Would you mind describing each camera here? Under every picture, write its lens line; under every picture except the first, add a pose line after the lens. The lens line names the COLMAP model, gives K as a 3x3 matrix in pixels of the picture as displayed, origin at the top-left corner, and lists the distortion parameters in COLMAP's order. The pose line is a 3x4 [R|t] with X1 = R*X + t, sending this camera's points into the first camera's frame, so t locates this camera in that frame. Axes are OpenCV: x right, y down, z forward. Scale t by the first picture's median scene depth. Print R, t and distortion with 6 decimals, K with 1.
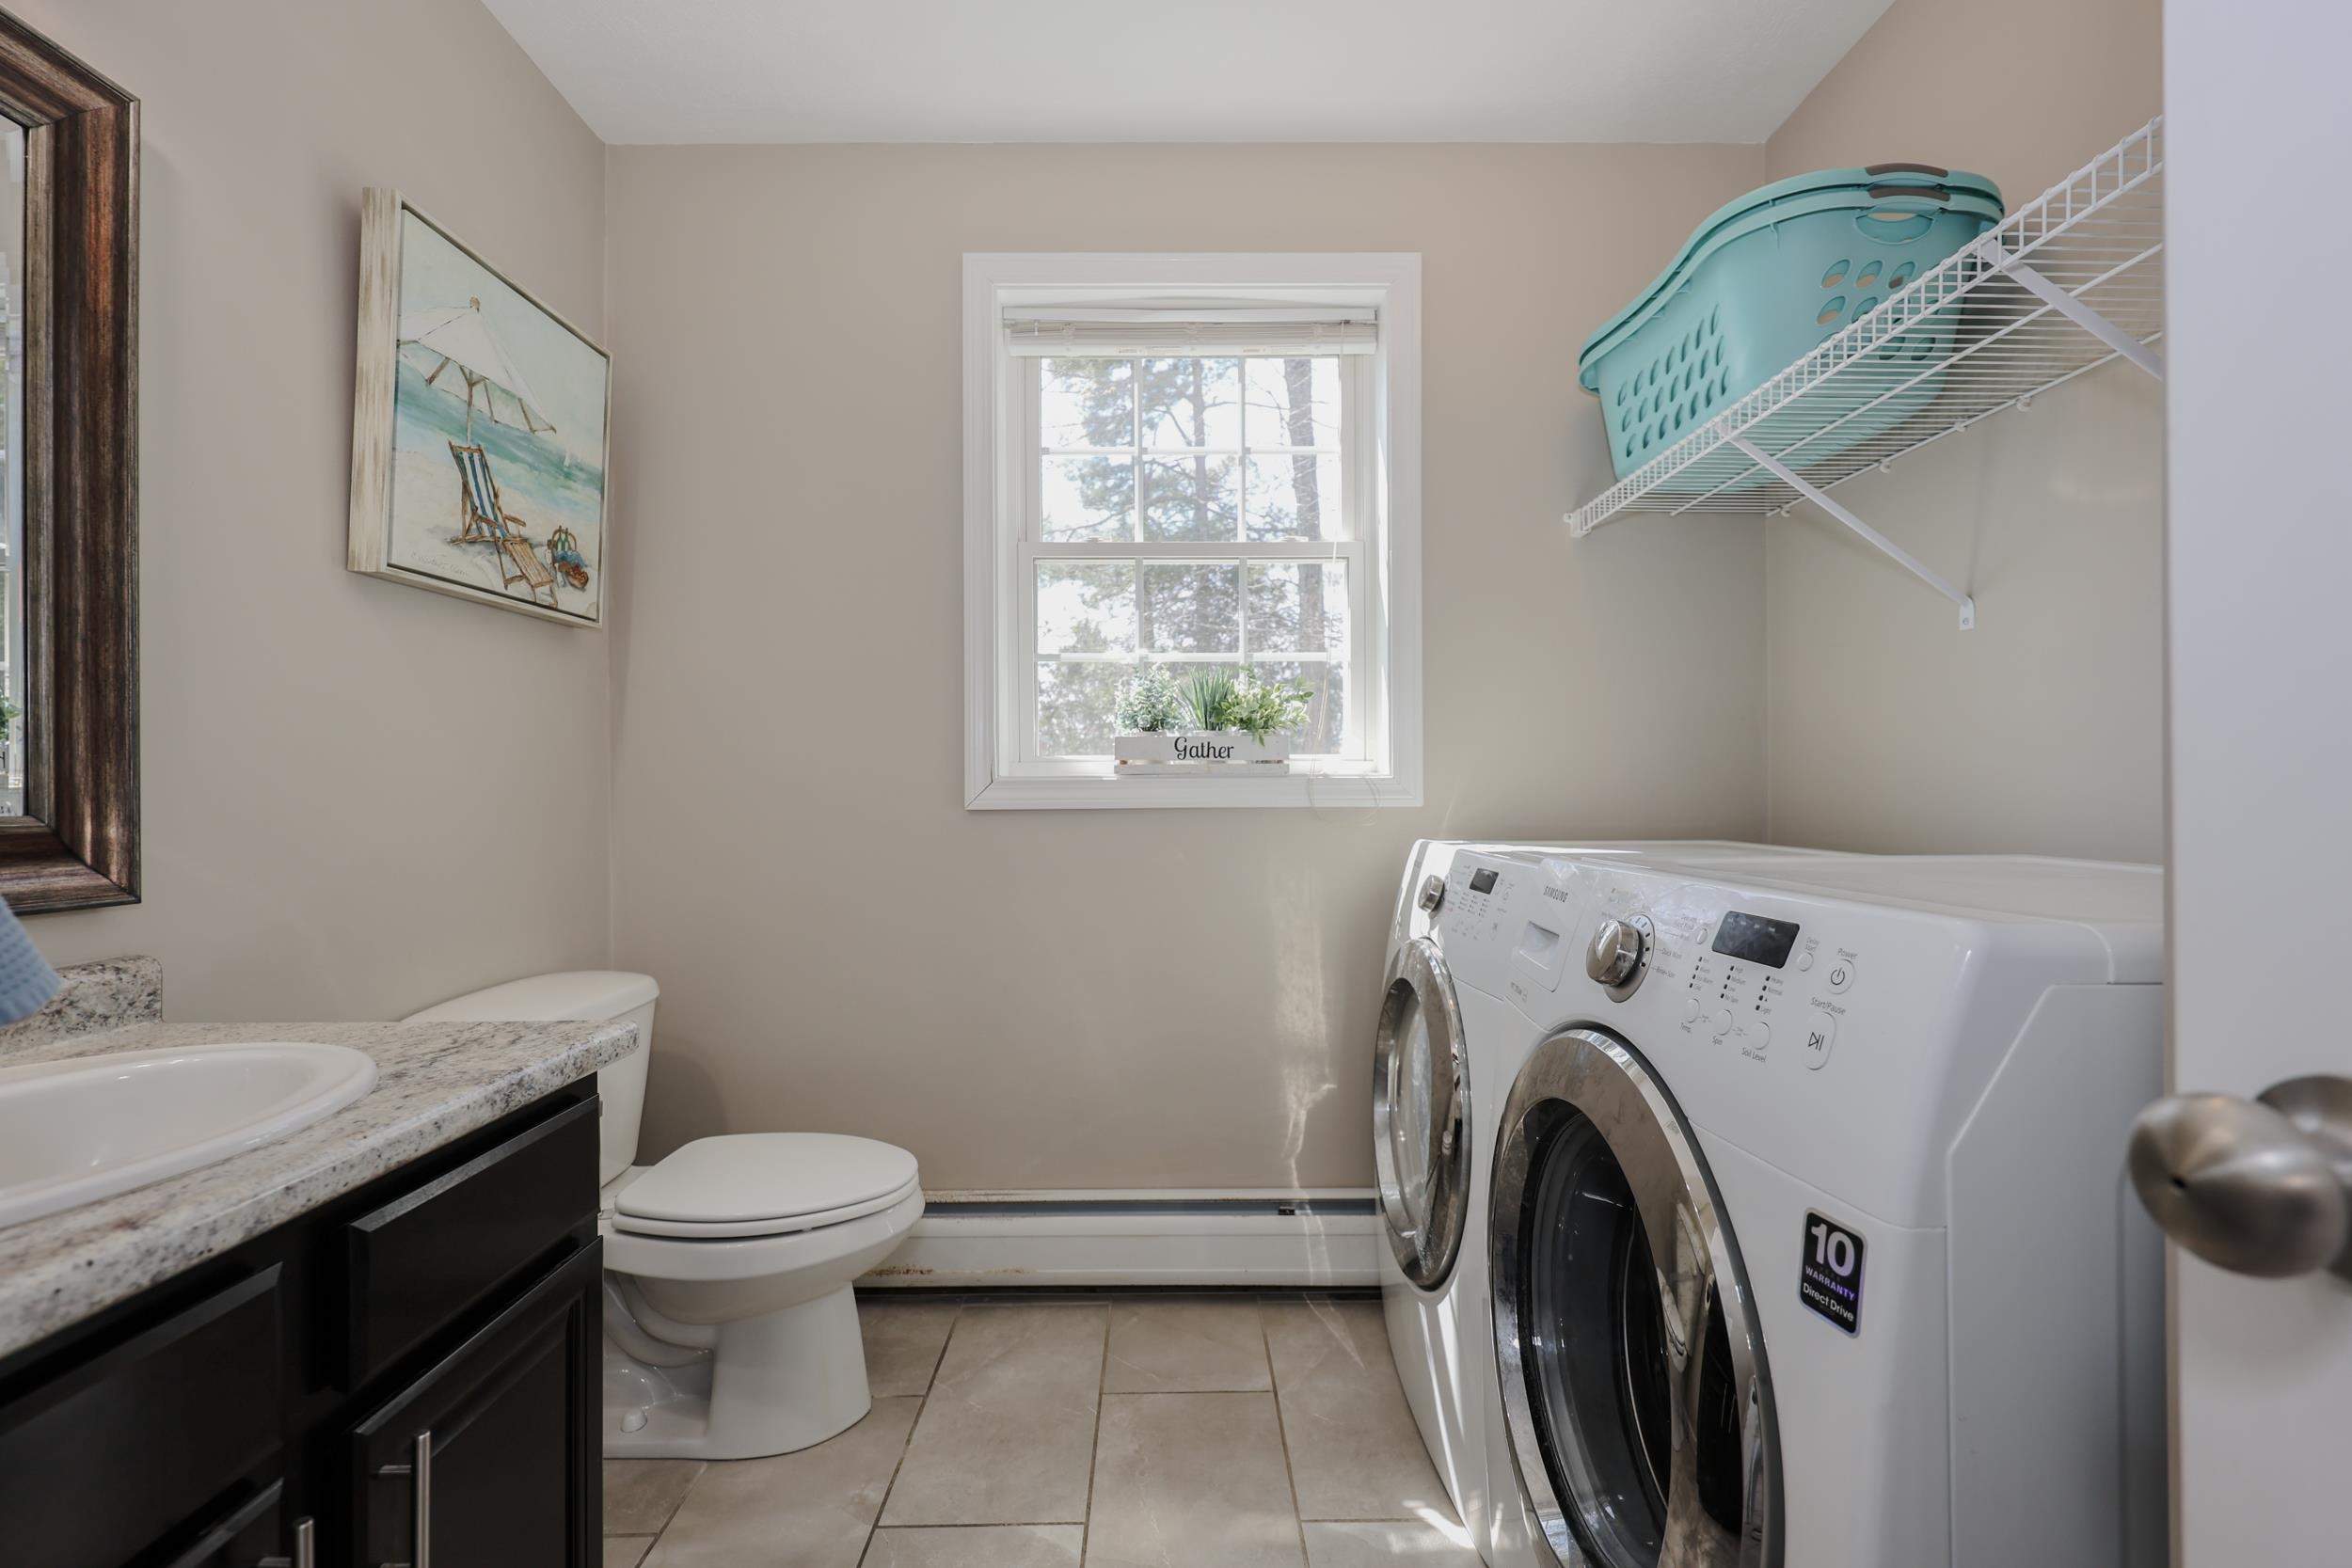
lens RADIAL K [[996.6, 0, 1176.0], [0, 996.6, 784.0], [0, 0, 1]] dist [0.003247, 0.000025]
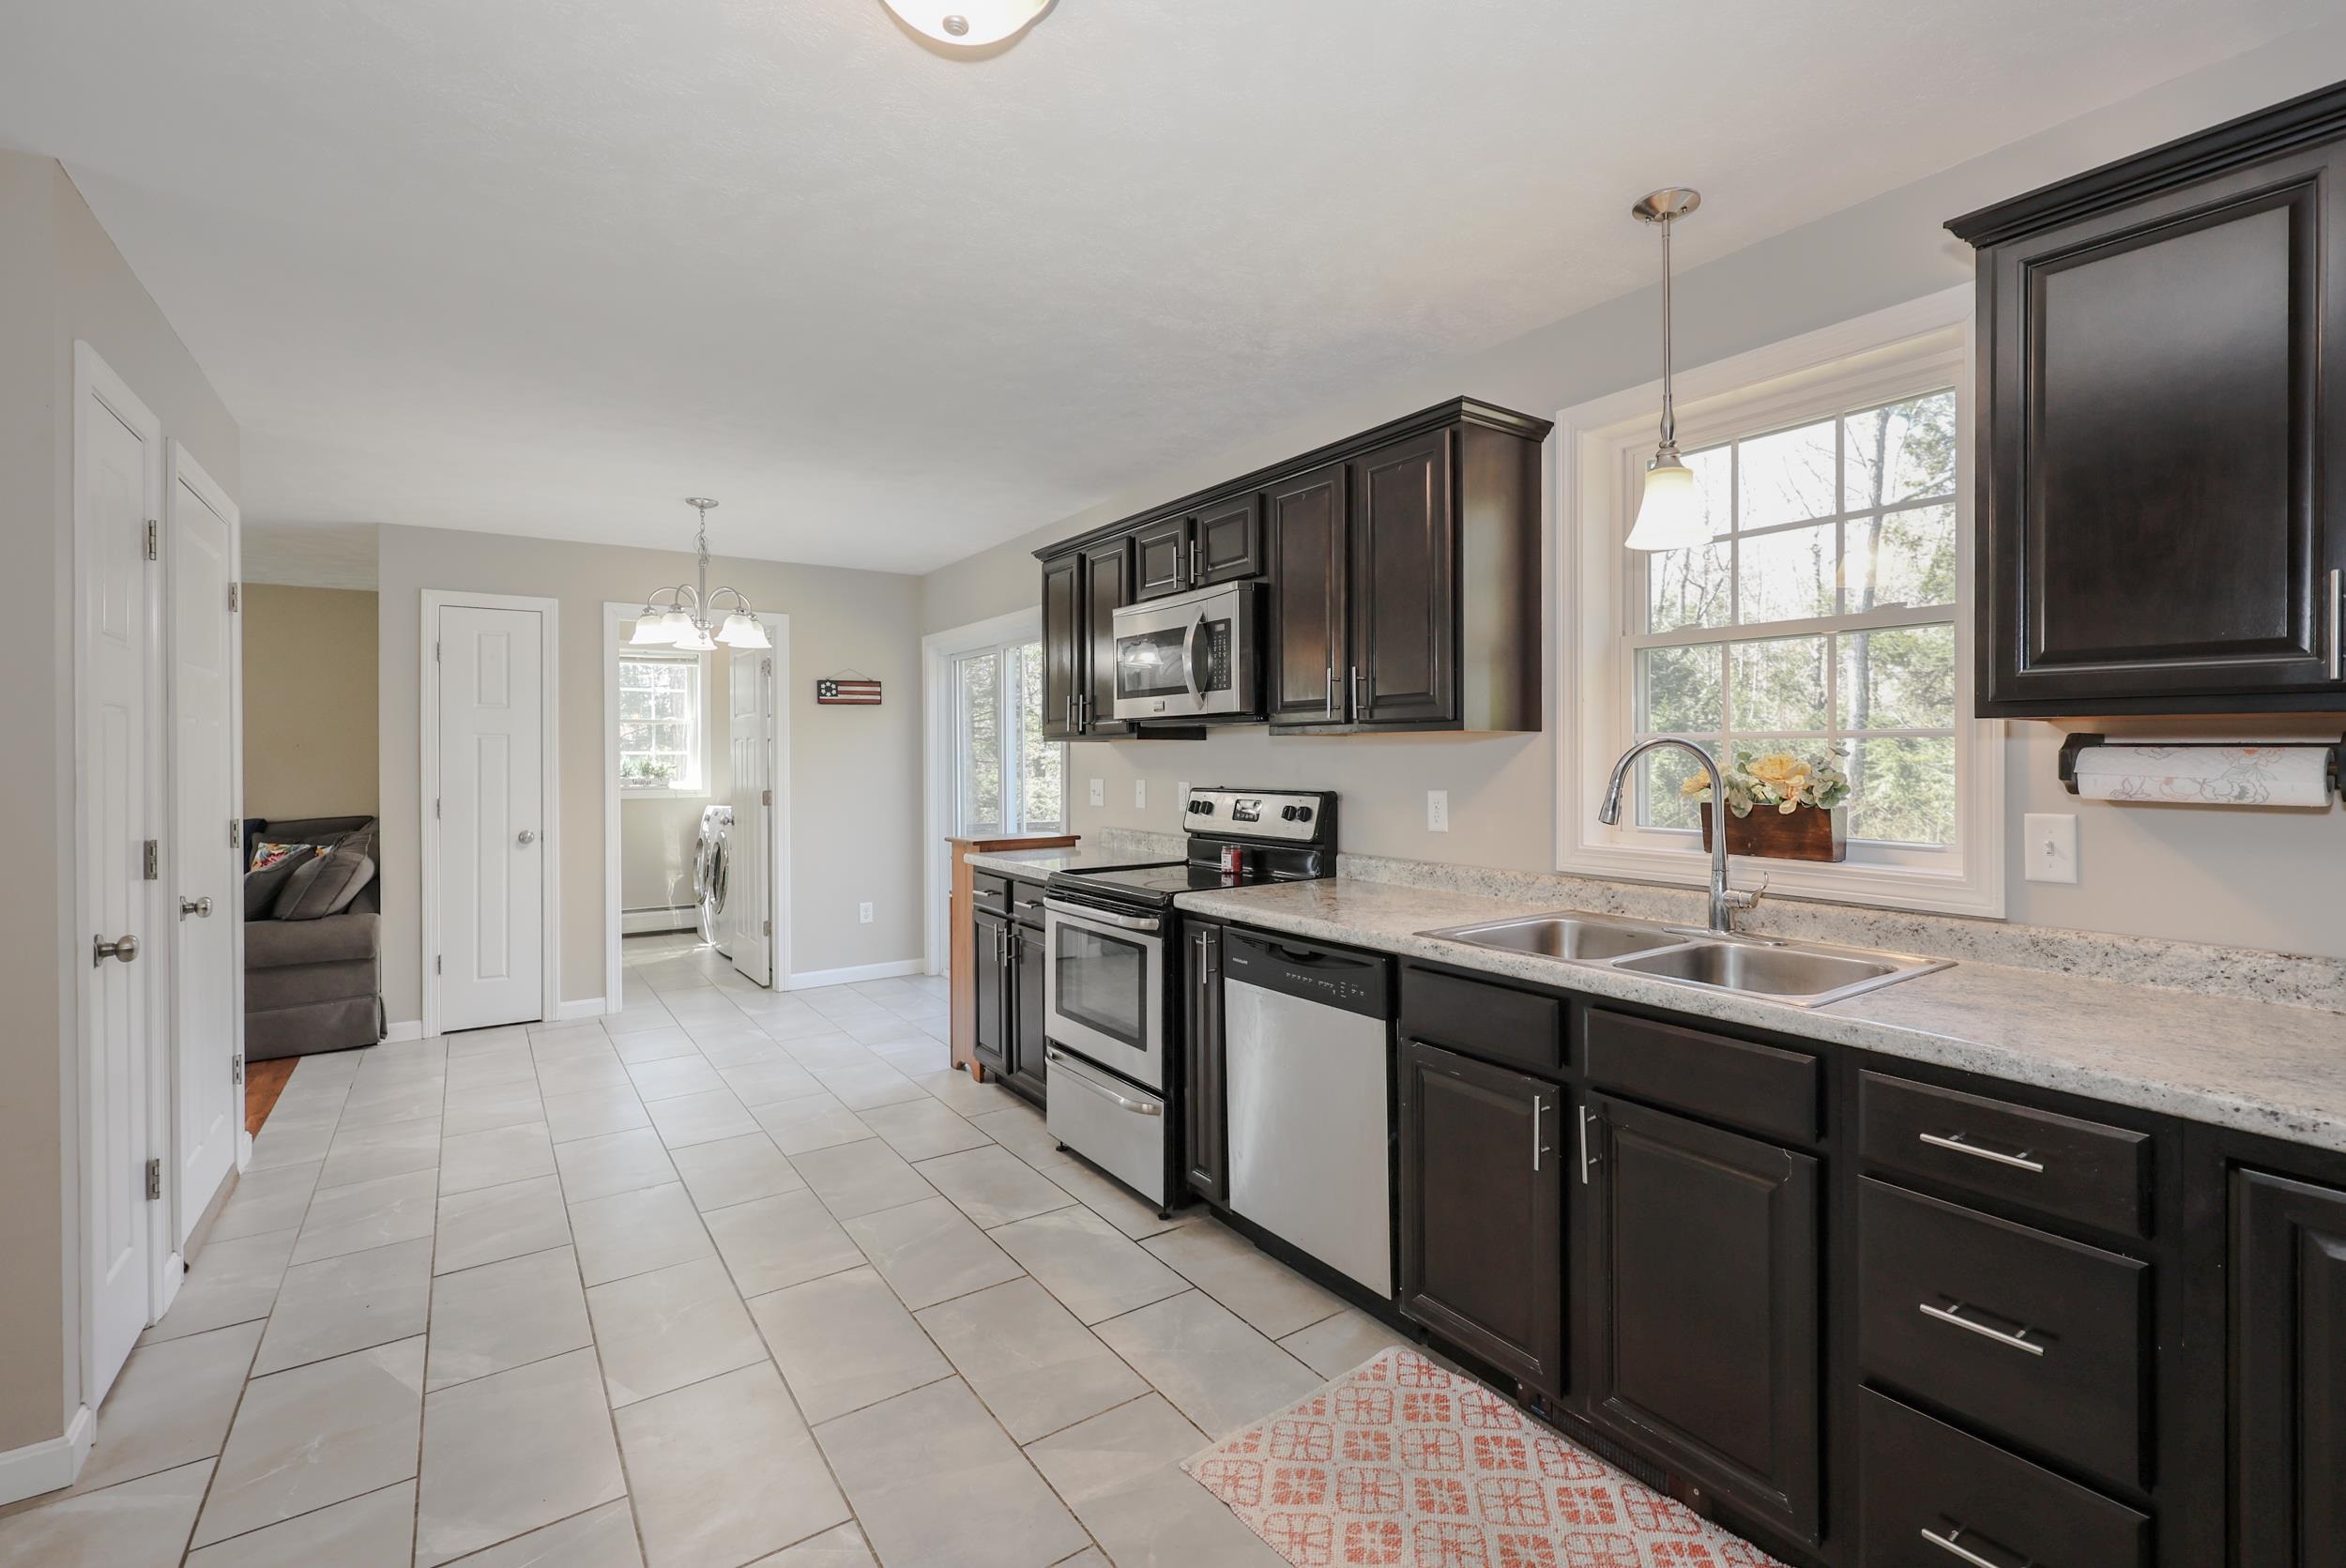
lens RADIAL K [[1035.9, 0, 1234.3], [0, 1035.9, 752.7], [0, 0, 1]] dist [0.000799, 0.000482]
pose [[0.811626, 0.001022, 0.584177, -0.546826], [0.002010, 0.999988, -0.004541, -0.159514], [-0.584175, 0.004859, 0.811613, -4.235927]]
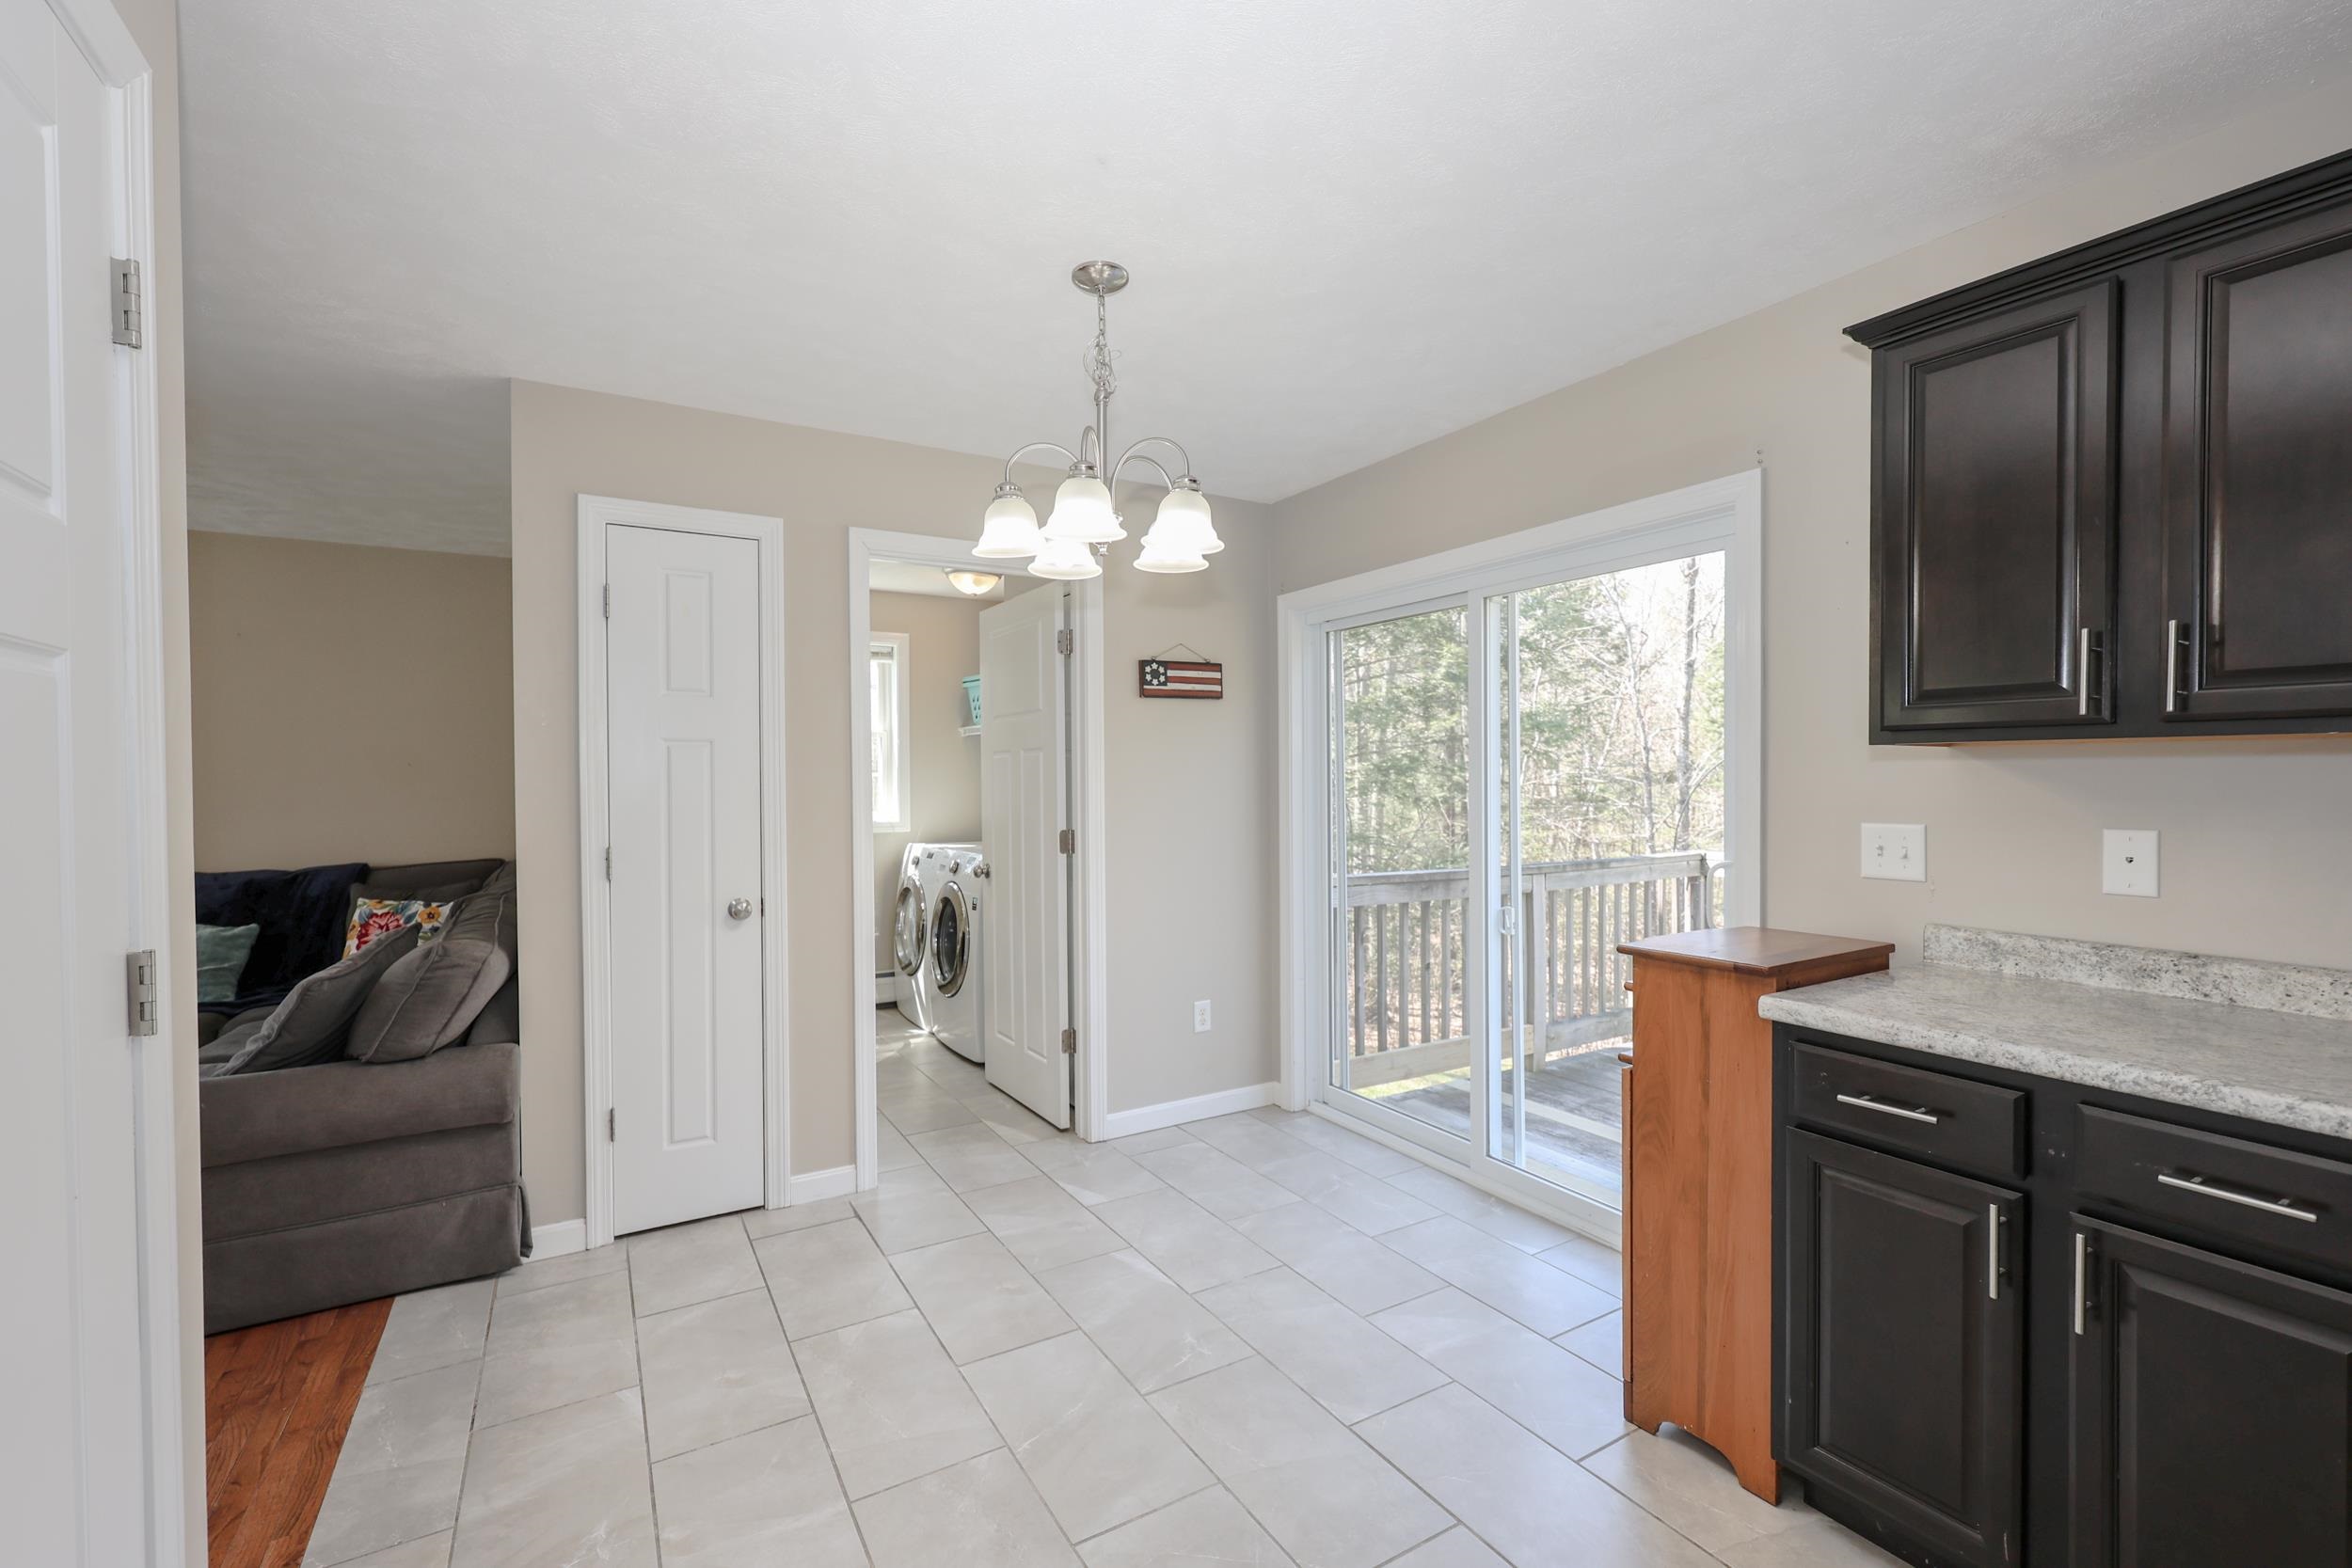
lens RADIAL K [[991.0, 0, 1170.5], [0, 991.0, 792.4], [0, 0, 1]] dist [0.000012, 0.000164]
pose [[0.865337, -0.006700, 0.501146, -0.683389], [0.000886, 0.999930, 0.011839, -0.159286], [-0.501190, -0.009800, 0.865282, -2.361239]]
